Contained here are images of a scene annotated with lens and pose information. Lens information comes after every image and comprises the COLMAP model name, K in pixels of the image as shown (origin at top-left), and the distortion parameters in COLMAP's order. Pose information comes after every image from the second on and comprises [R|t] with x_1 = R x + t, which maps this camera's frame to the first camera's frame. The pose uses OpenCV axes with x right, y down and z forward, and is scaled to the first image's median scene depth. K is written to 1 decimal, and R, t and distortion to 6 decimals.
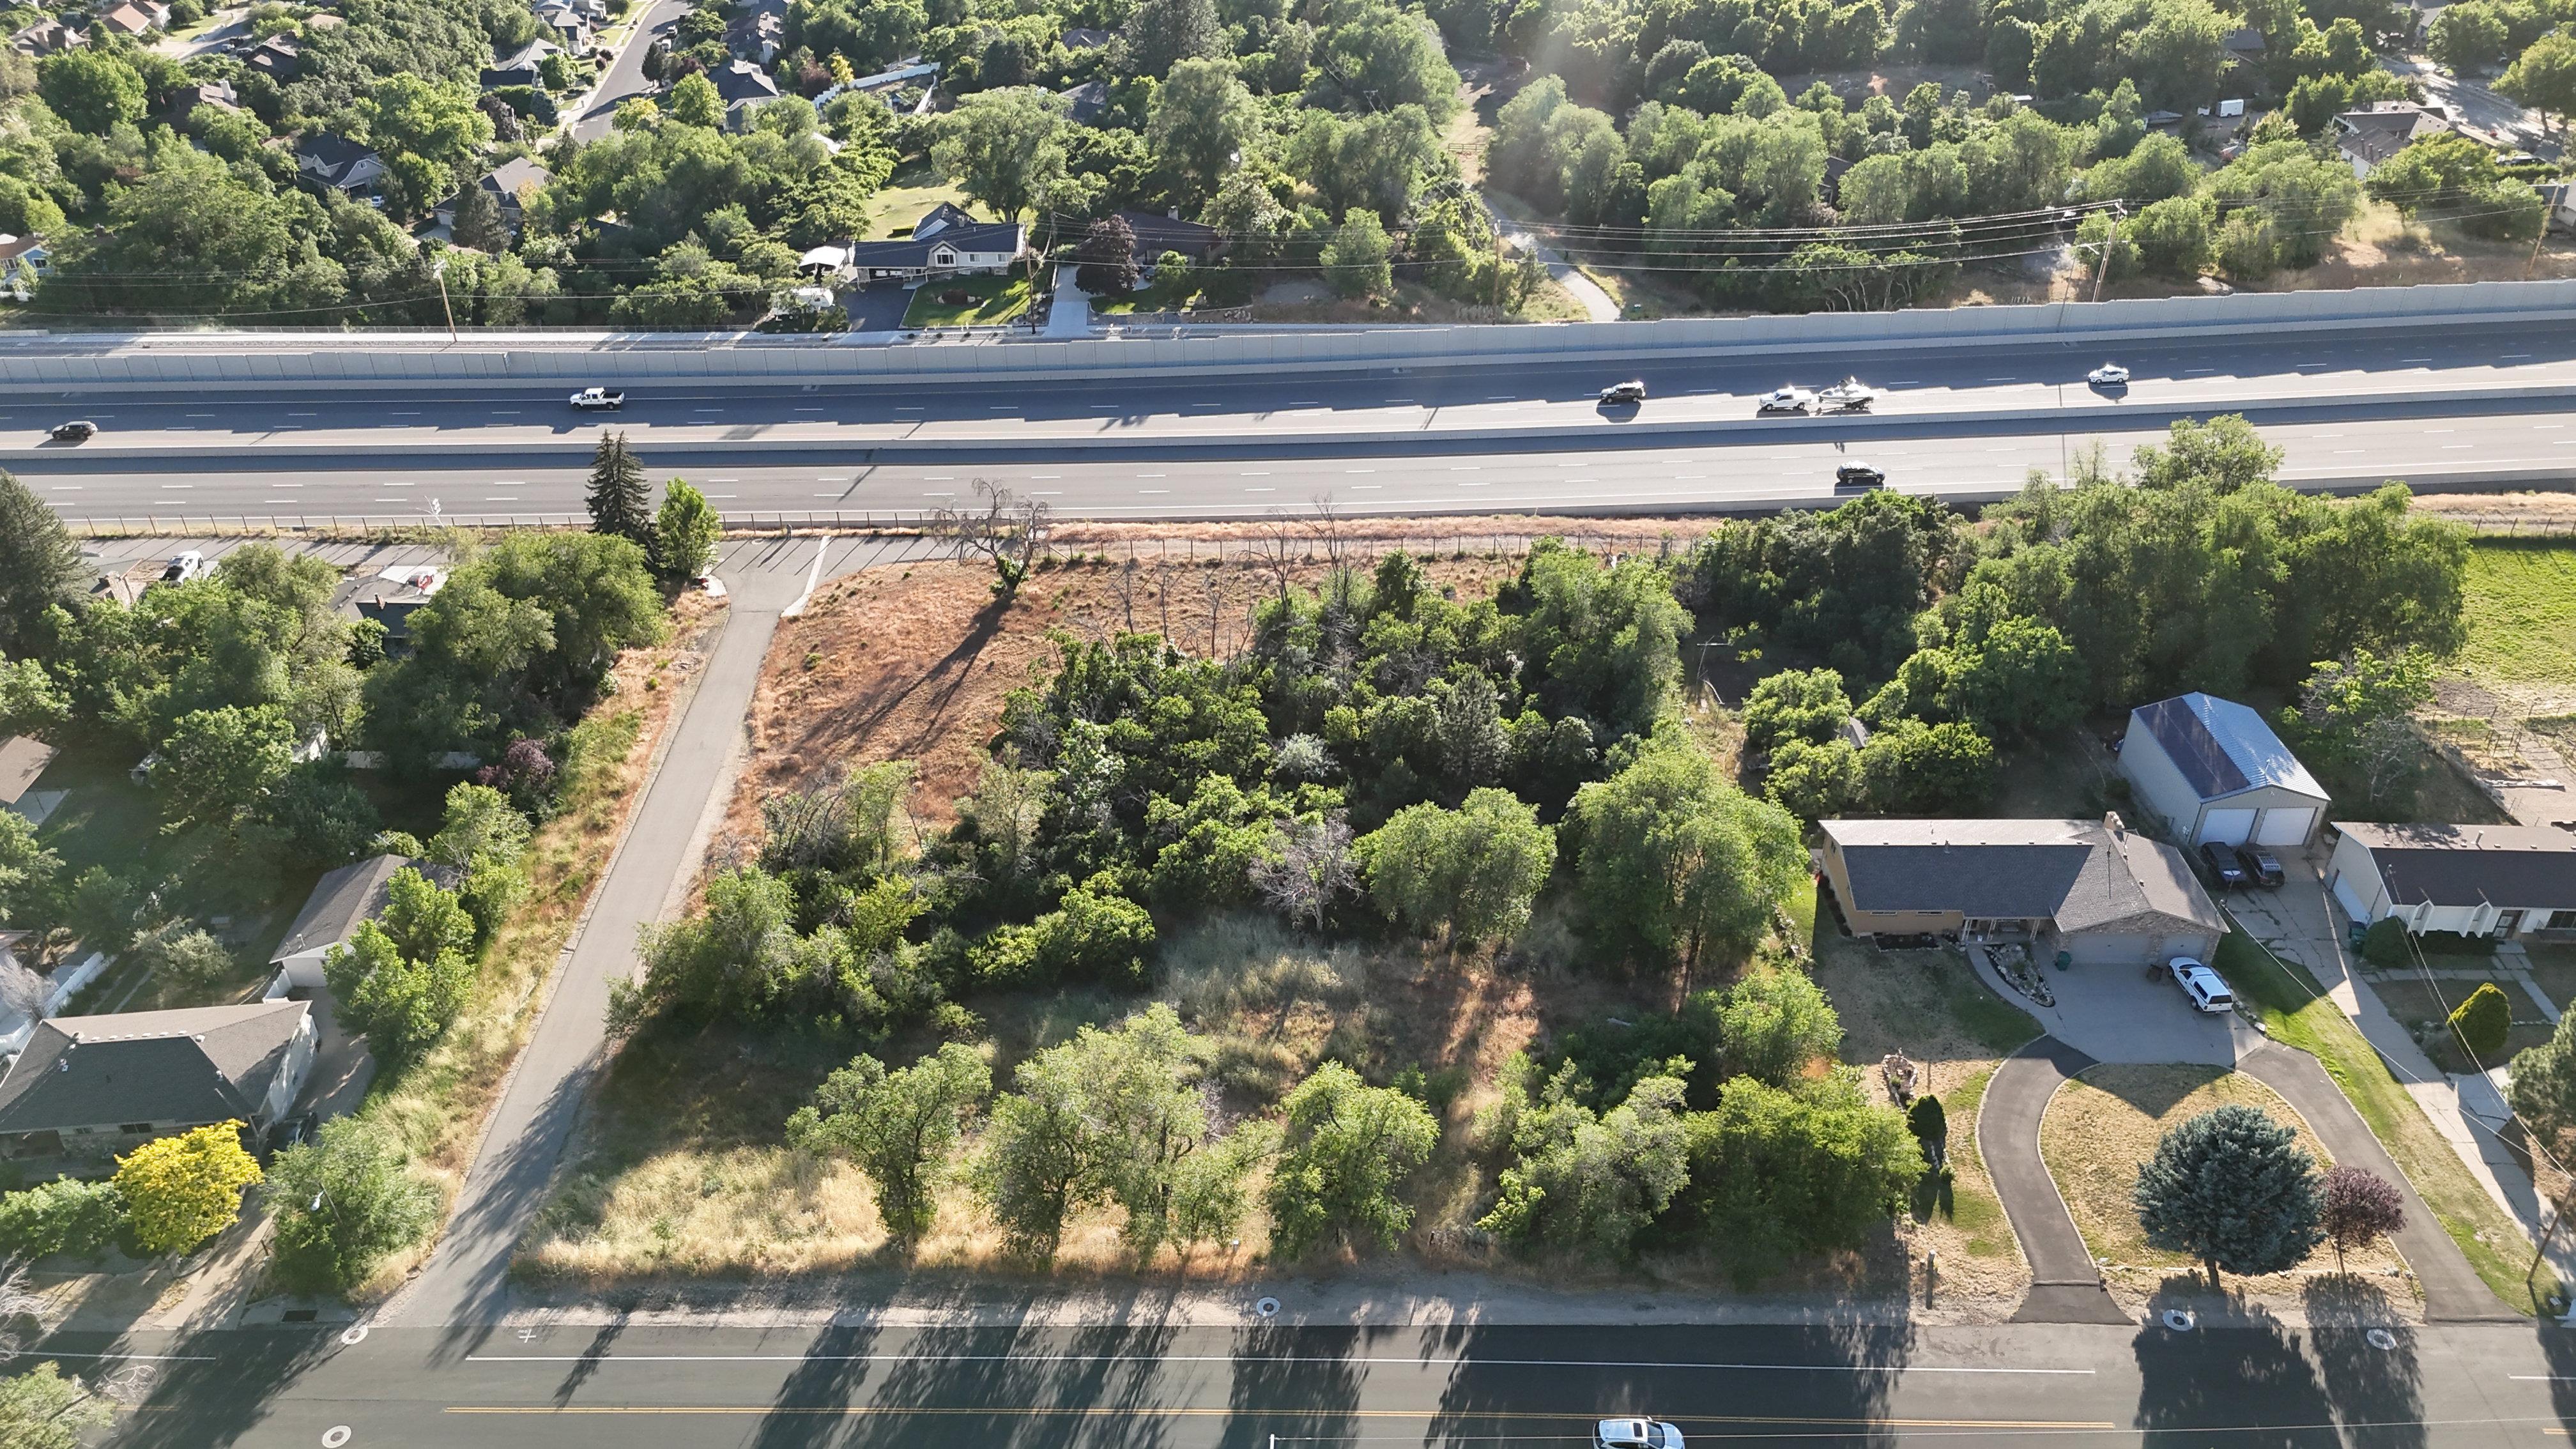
lens RADIAL K [[1896.2, 0, 1298.3], [0, 1896.2, 707.6], [0, 0, 1]] dist [0.088757, -0.117116]
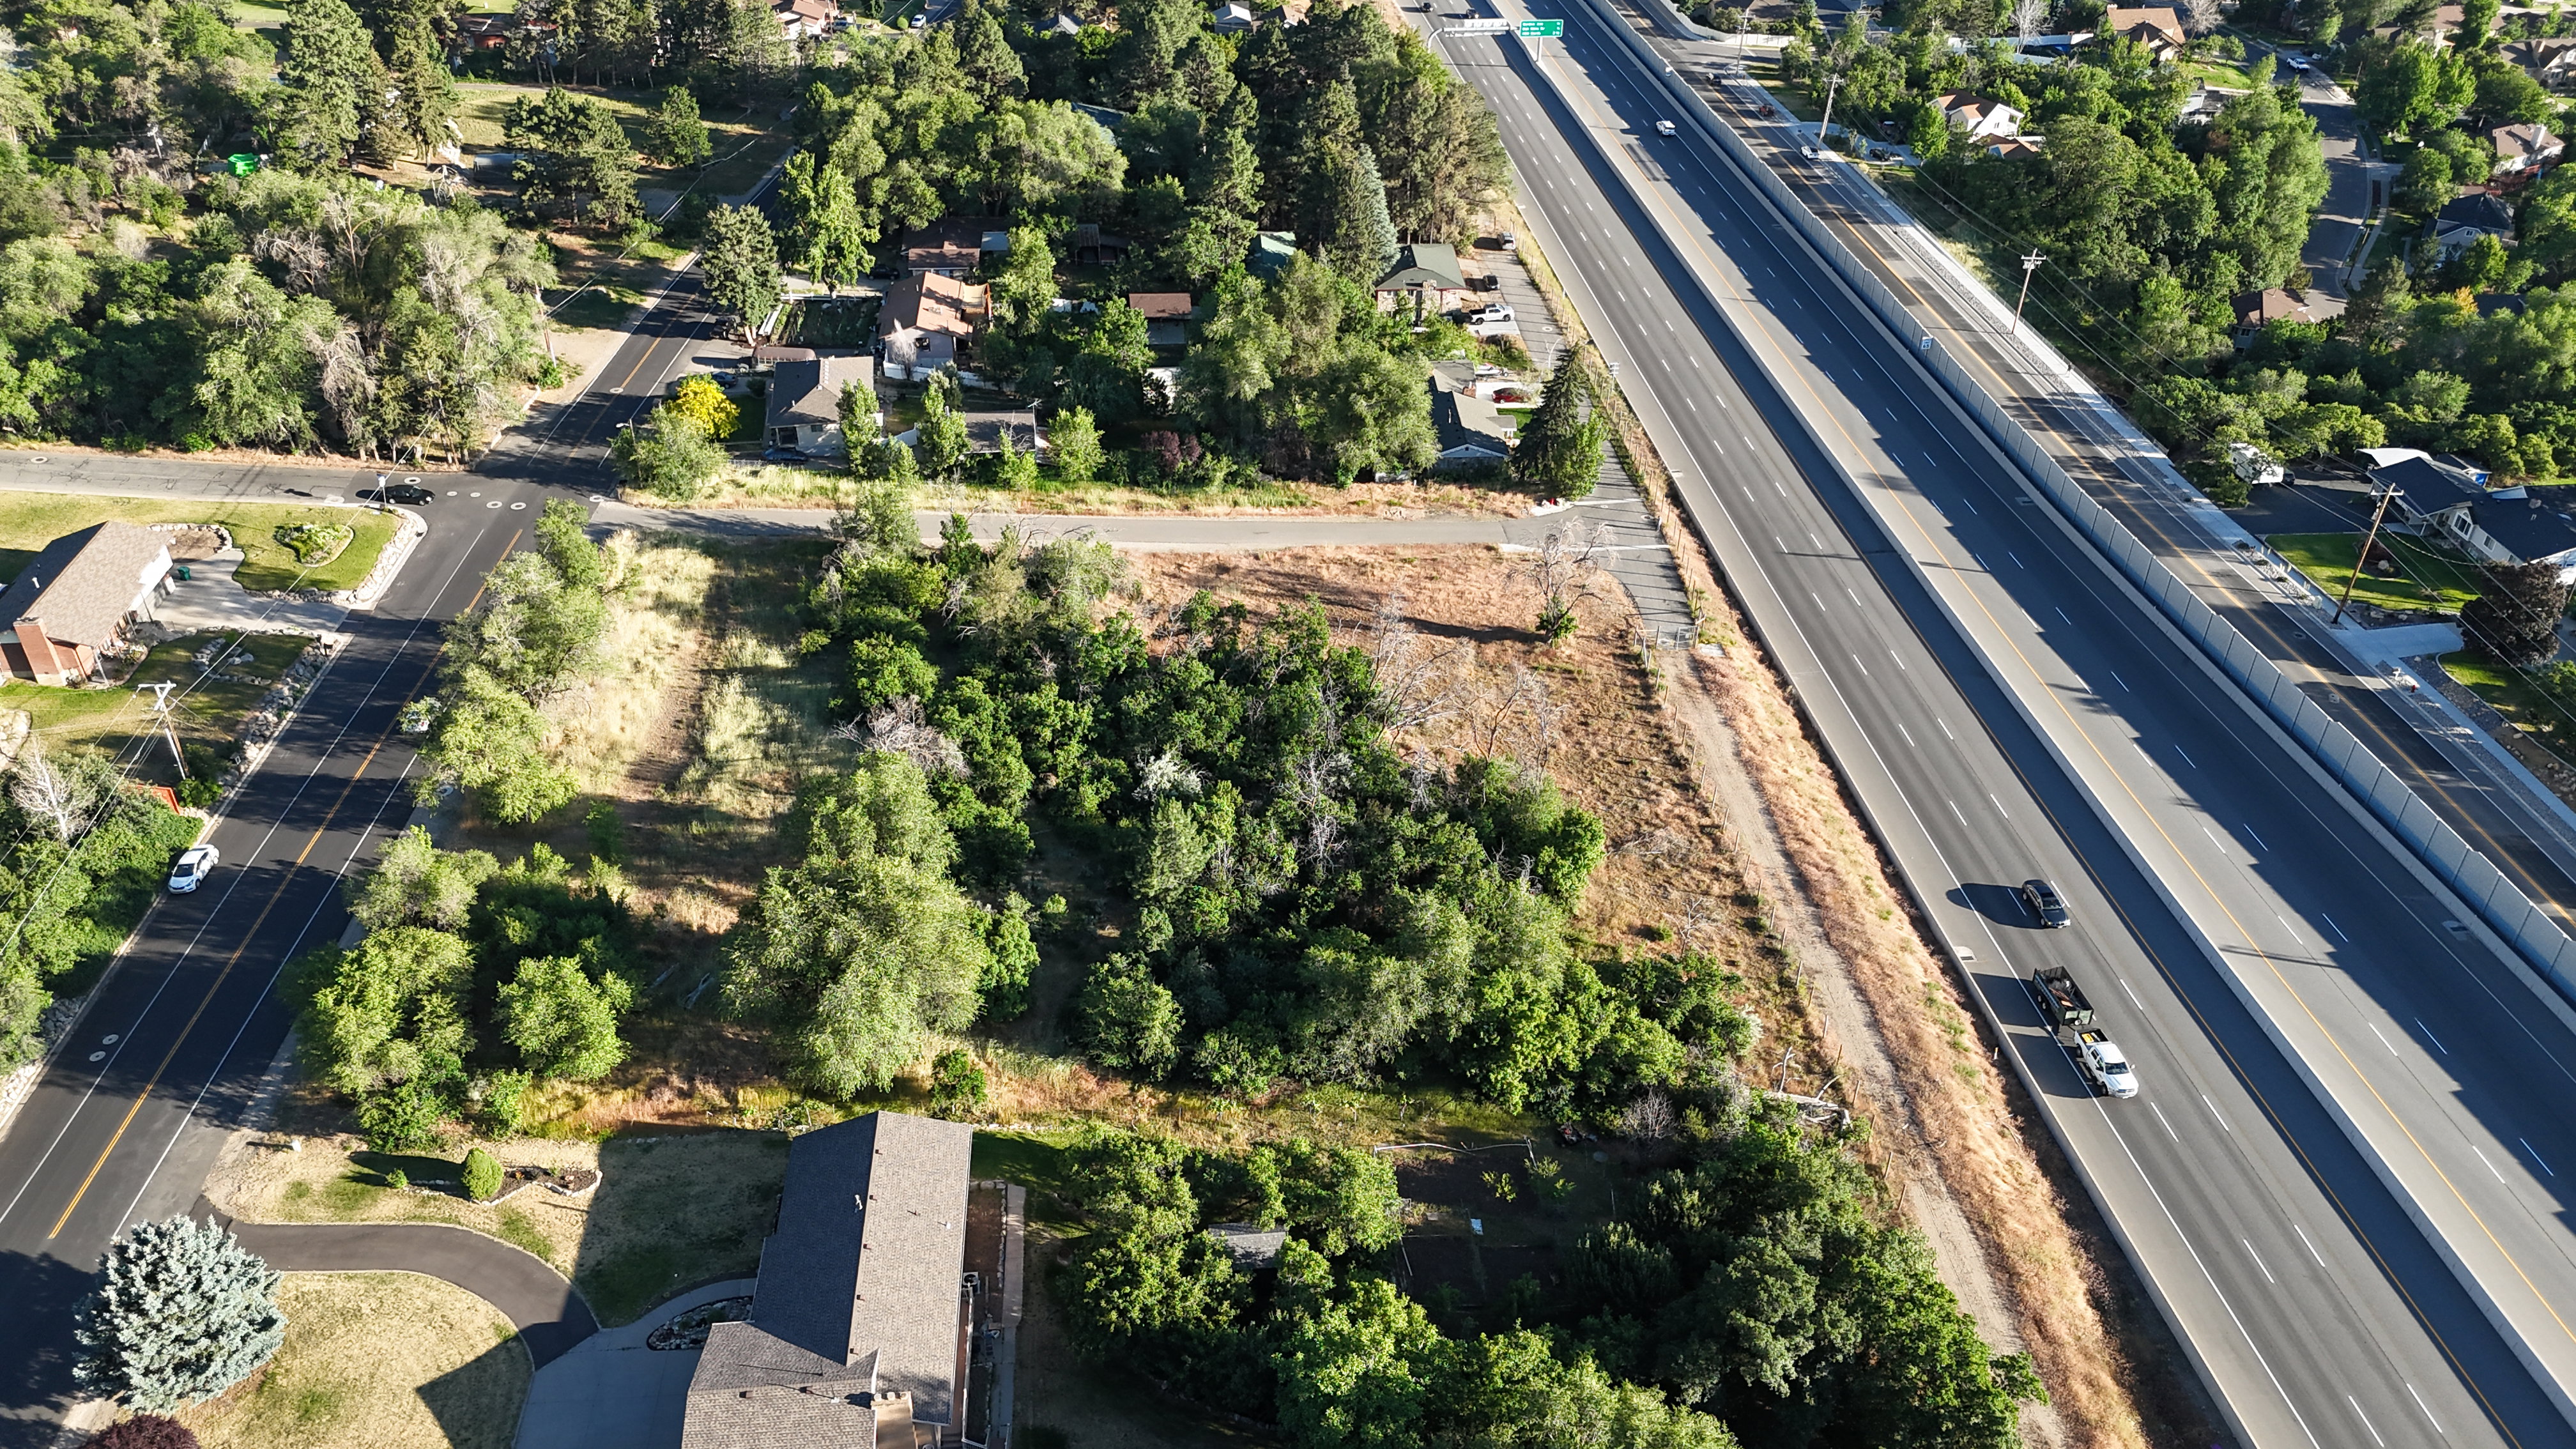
lens RADIAL K [[1896.2, 0, 1298.3], [0, 1896.2, 707.6], [0, 0, 1]] dist [0.088757, -0.117116]
pose [[0.070931, 0.546339, -0.834555, 0.740385], [-0.553089, 0.717807, 0.422901, -0.419987], [0.830097, 0.431587, 0.353089, 0.650529]]
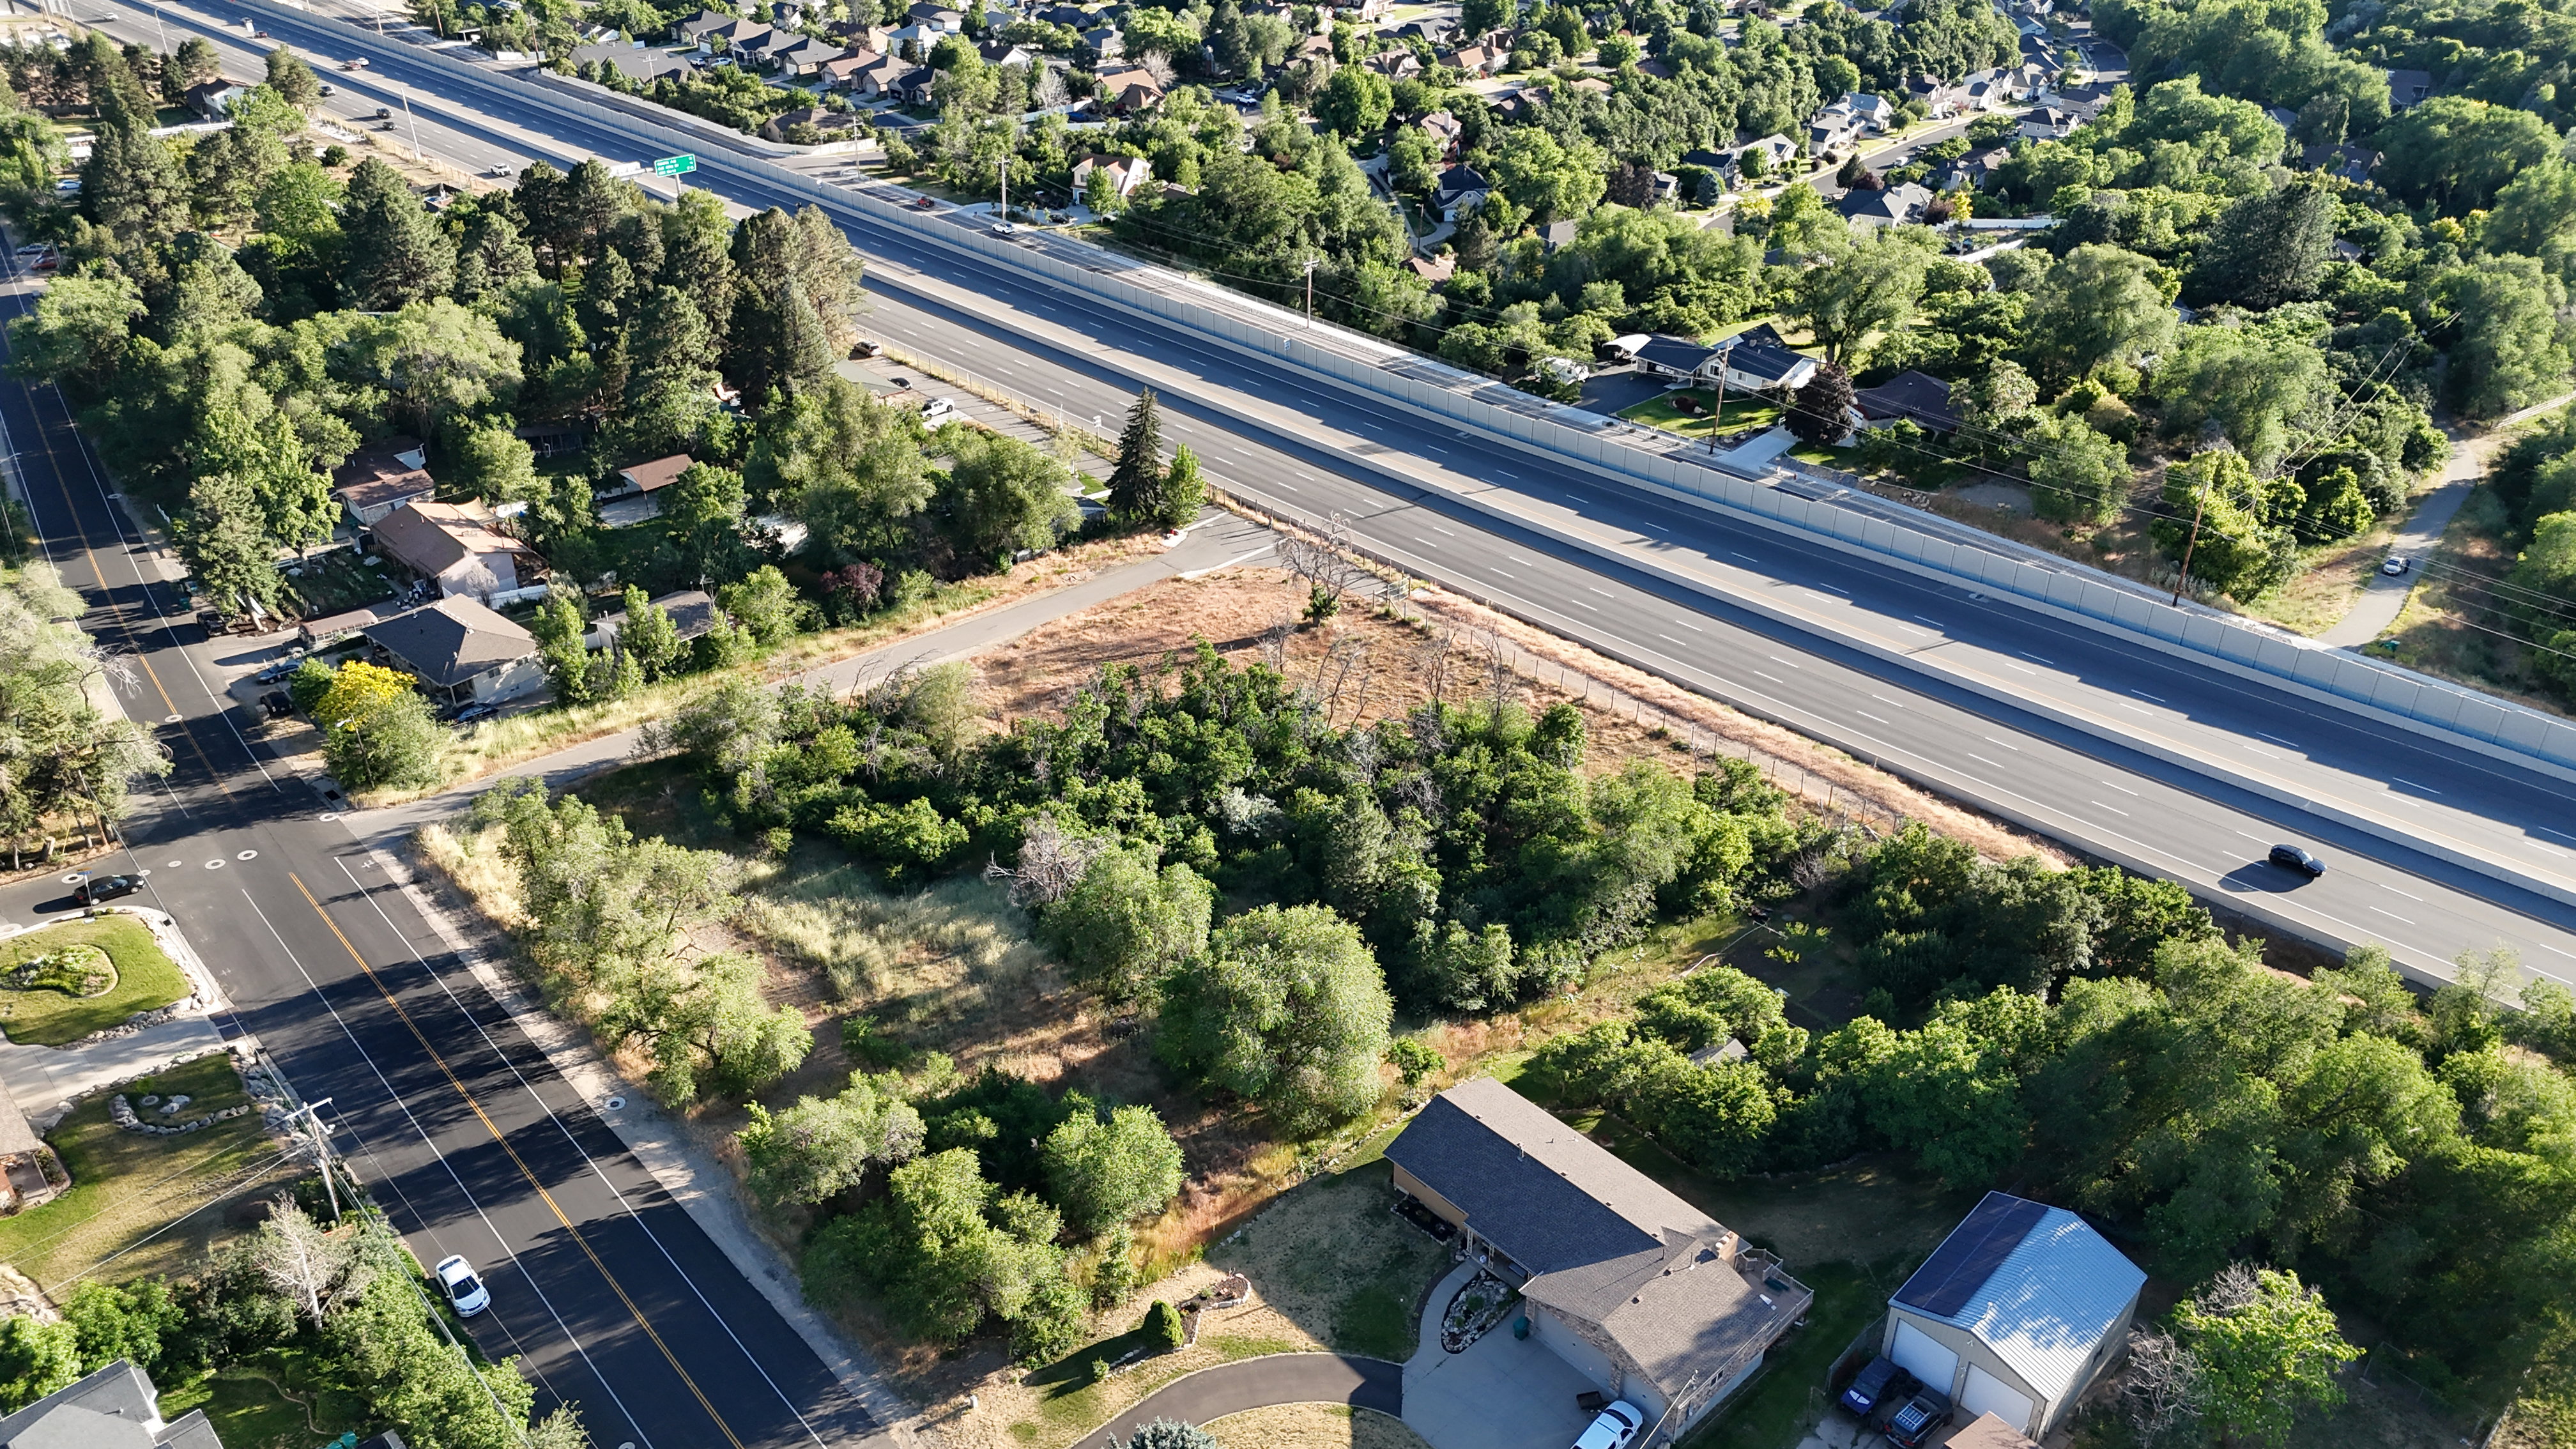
lens RADIAL K [[1896.2, 0, 1298.3], [0, 1896.2, 707.6], [0, 0, 1]] dist [0.088757, -0.117116]
pose [[0.680210, 0.361345, -0.637765, 0.618413], [-0.398078, 0.912673, 0.092532, -0.125468], [0.615507, 0.190939, 0.764653, 0.195567]]
